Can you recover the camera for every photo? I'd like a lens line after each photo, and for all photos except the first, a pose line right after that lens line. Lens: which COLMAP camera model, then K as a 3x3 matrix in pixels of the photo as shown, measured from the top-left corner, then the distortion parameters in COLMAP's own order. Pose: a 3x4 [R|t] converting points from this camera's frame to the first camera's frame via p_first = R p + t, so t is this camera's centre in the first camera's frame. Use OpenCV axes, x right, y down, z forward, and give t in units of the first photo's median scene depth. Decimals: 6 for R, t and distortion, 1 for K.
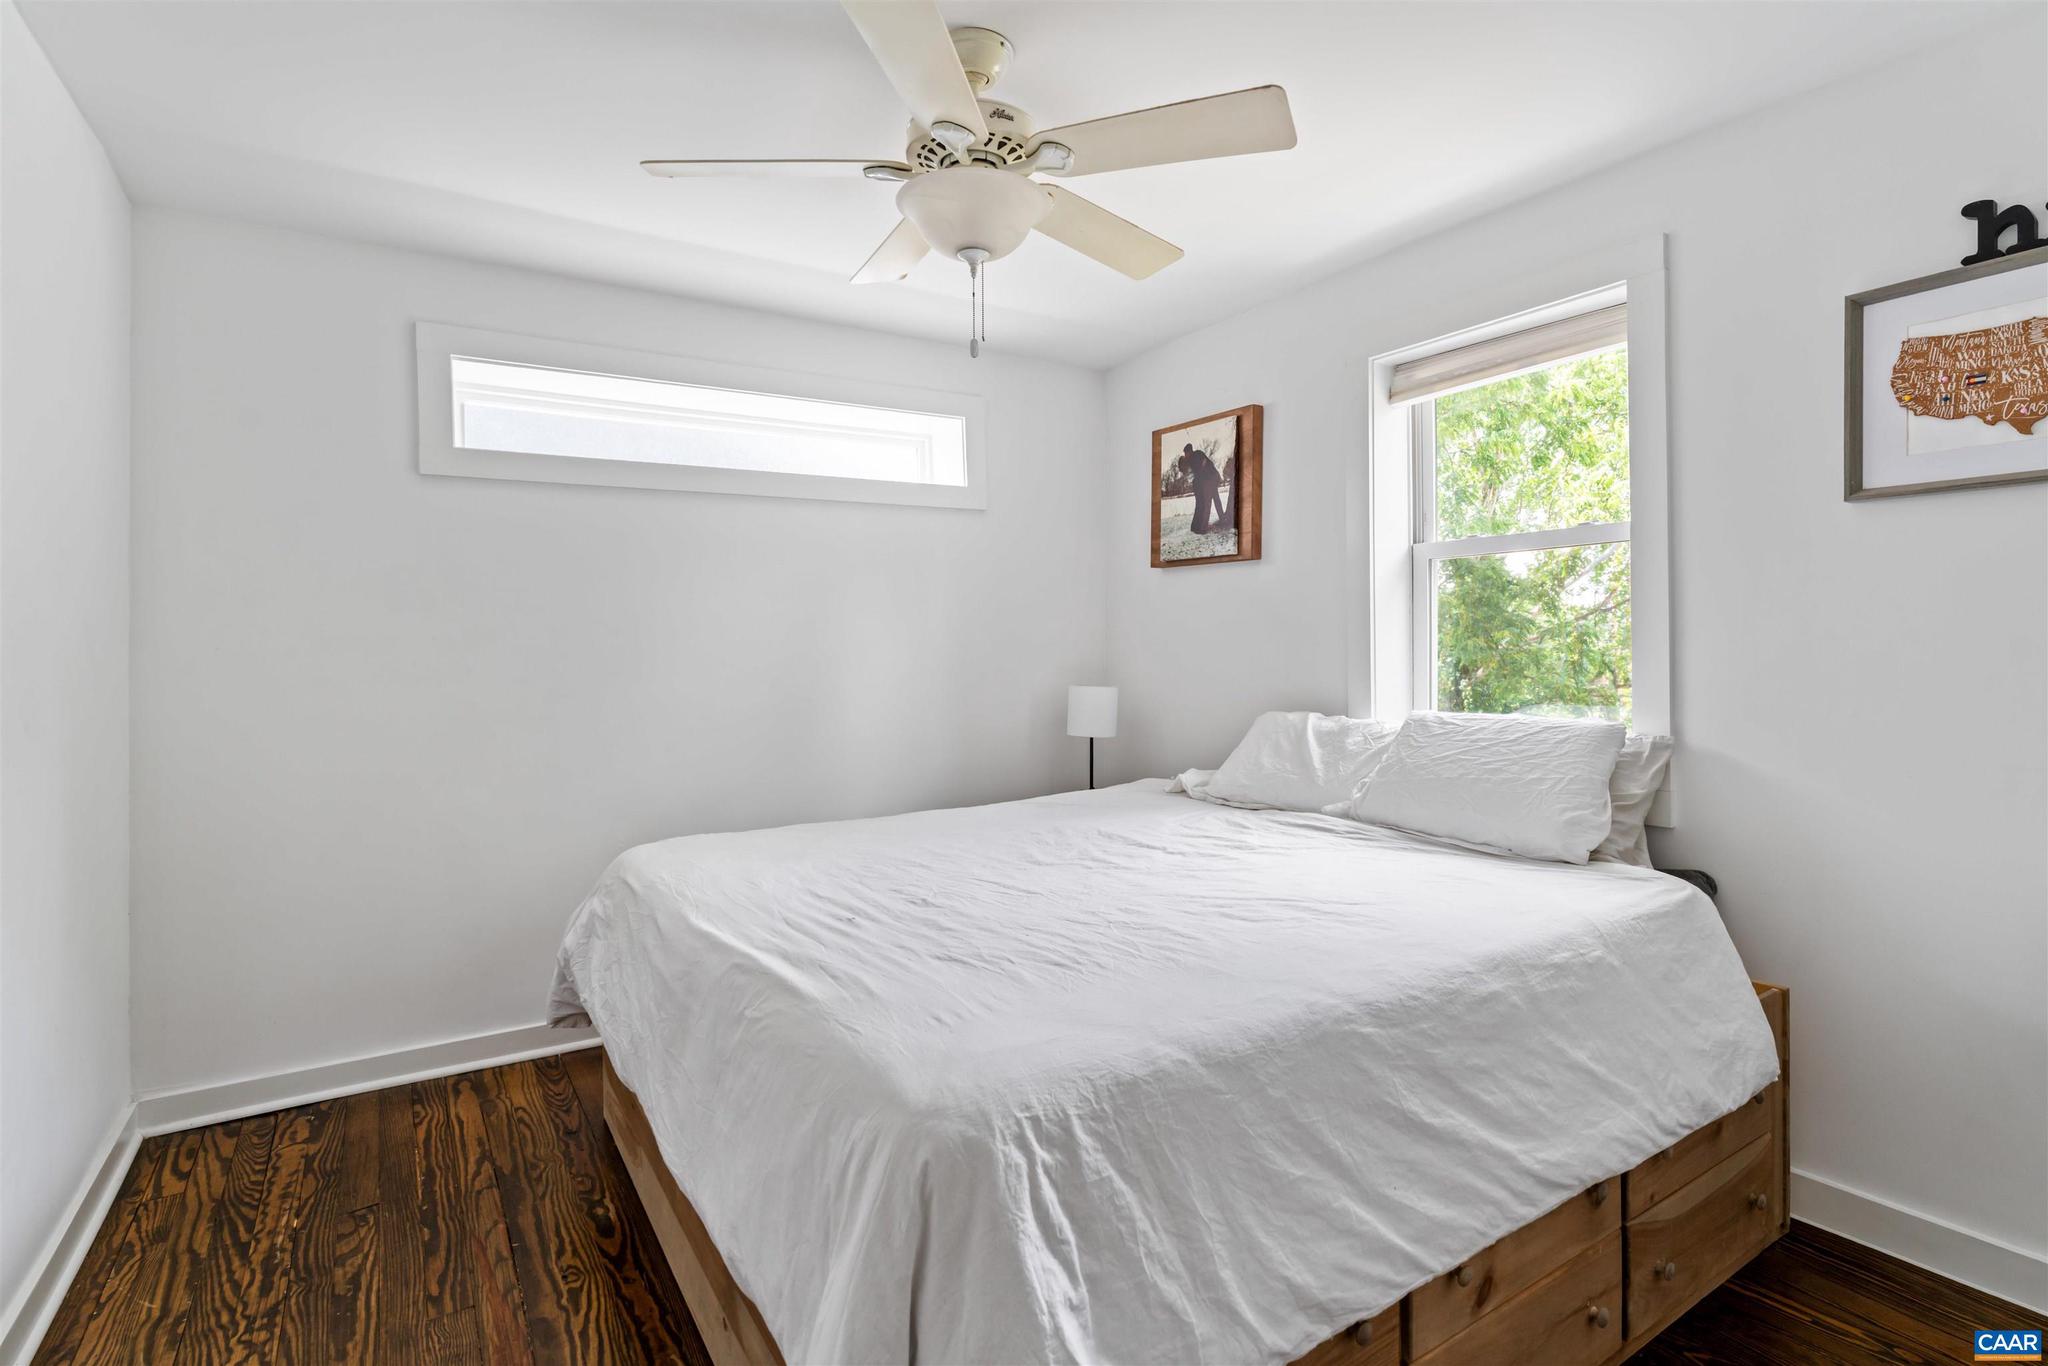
lens RADIAL K [[938.0, 0, 1008.0], [0, 938.0, 648.0], [0, 0, 1]] dist [0.000080, -0.000520]
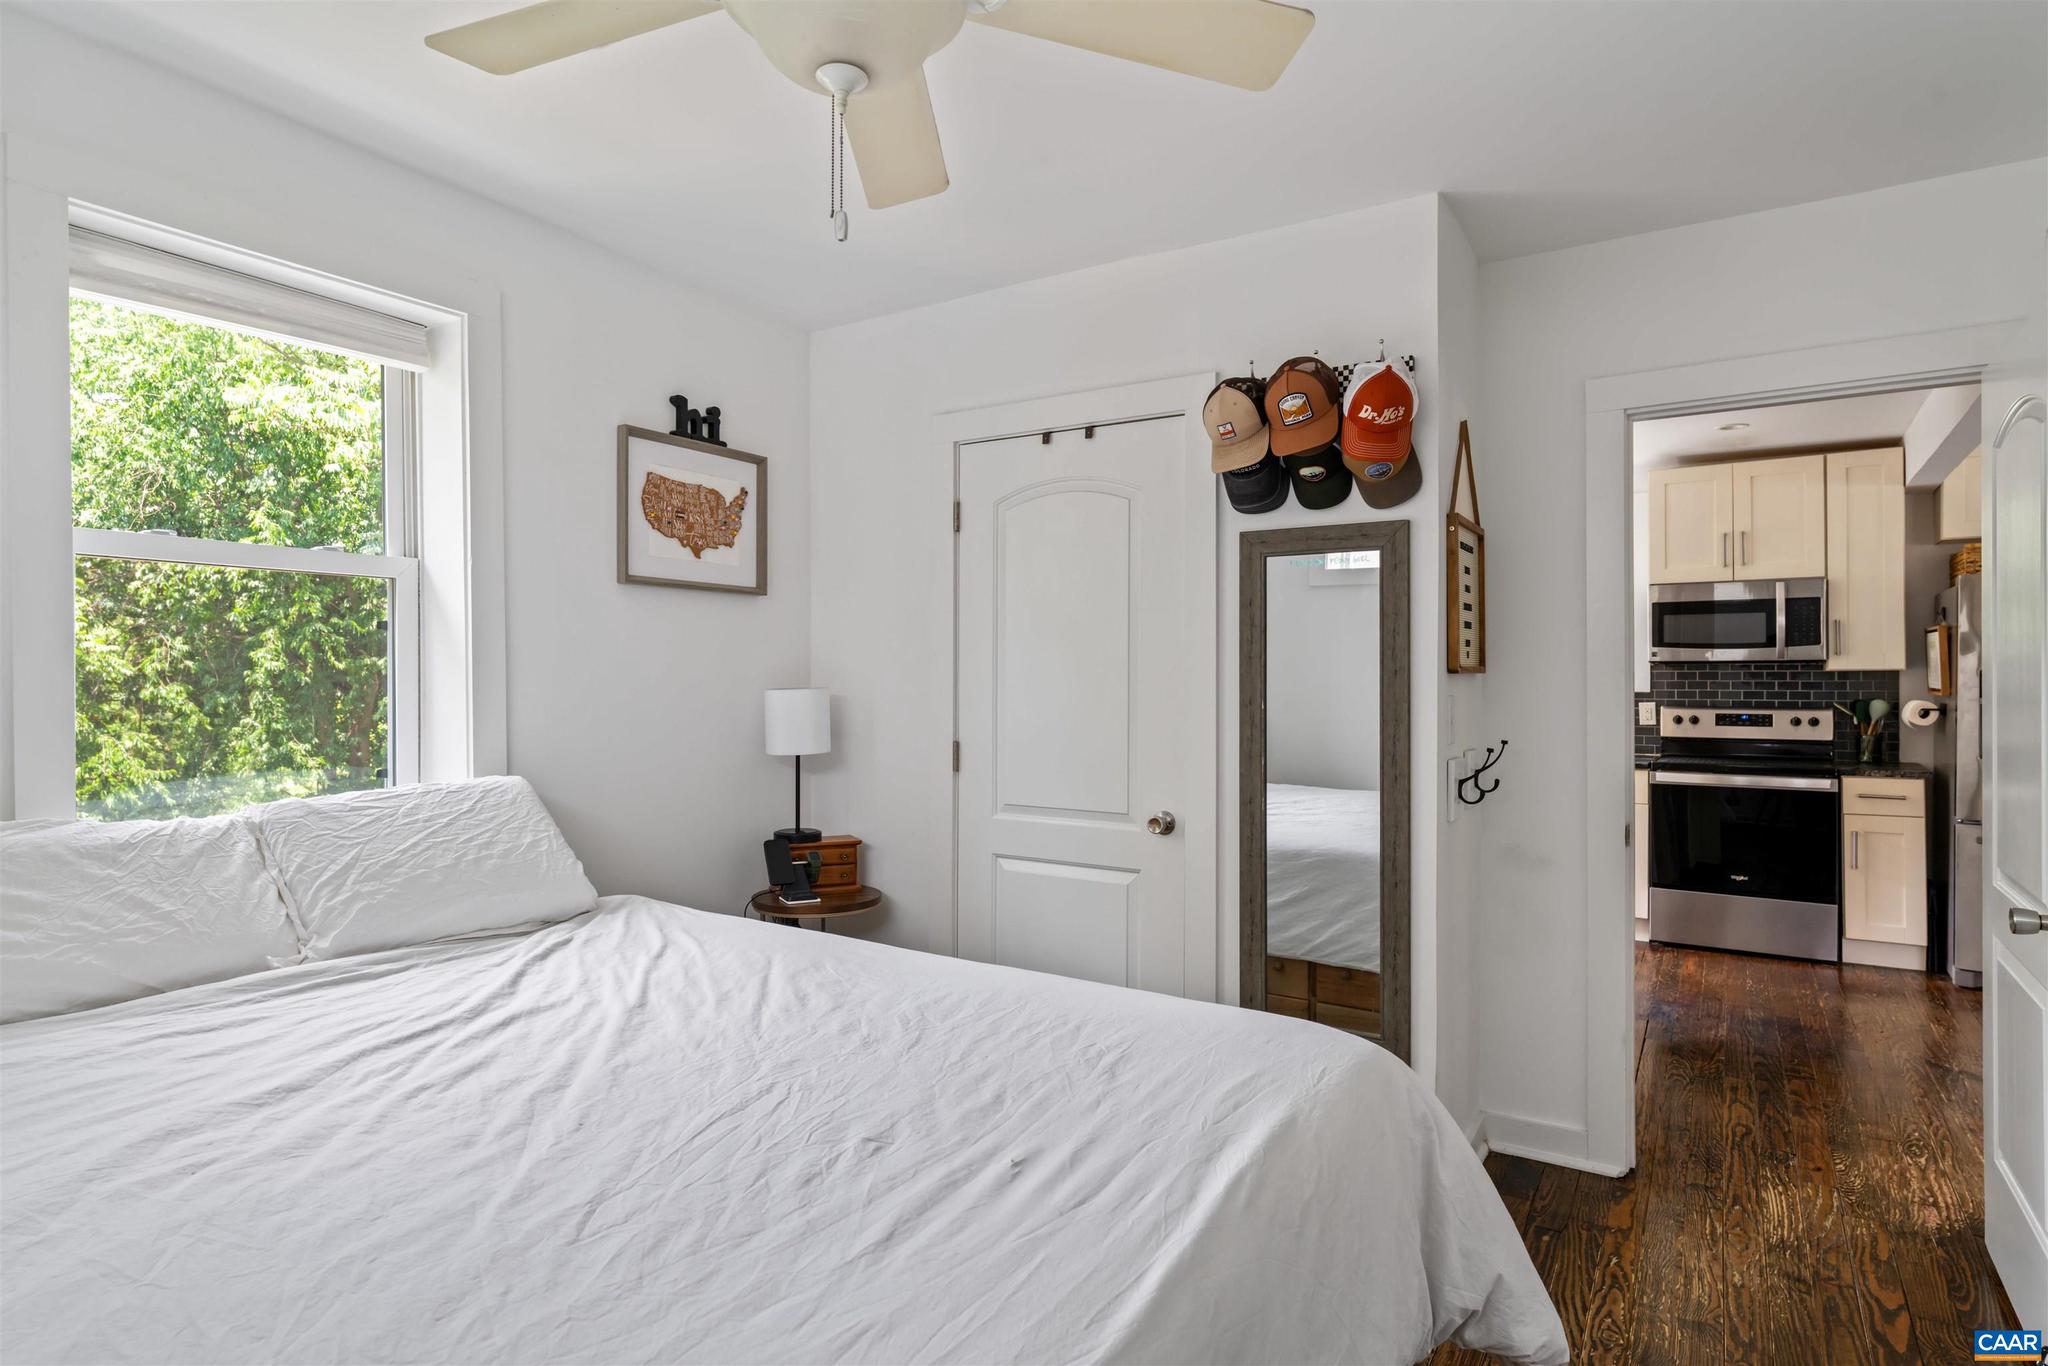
lens RADIAL K [[1113.3, 0, 986.3], [0, 1113.3, 675.0], [0, 0, 1]] dist [-0.002896, 0.001558]
pose [[-0.406111, 0.005737, 0.913806, -0.798942], [-0.005210, 0.999950, -0.008593, -0.017347], [-0.913809, -0.008251, -0.406061, 1.284827]]
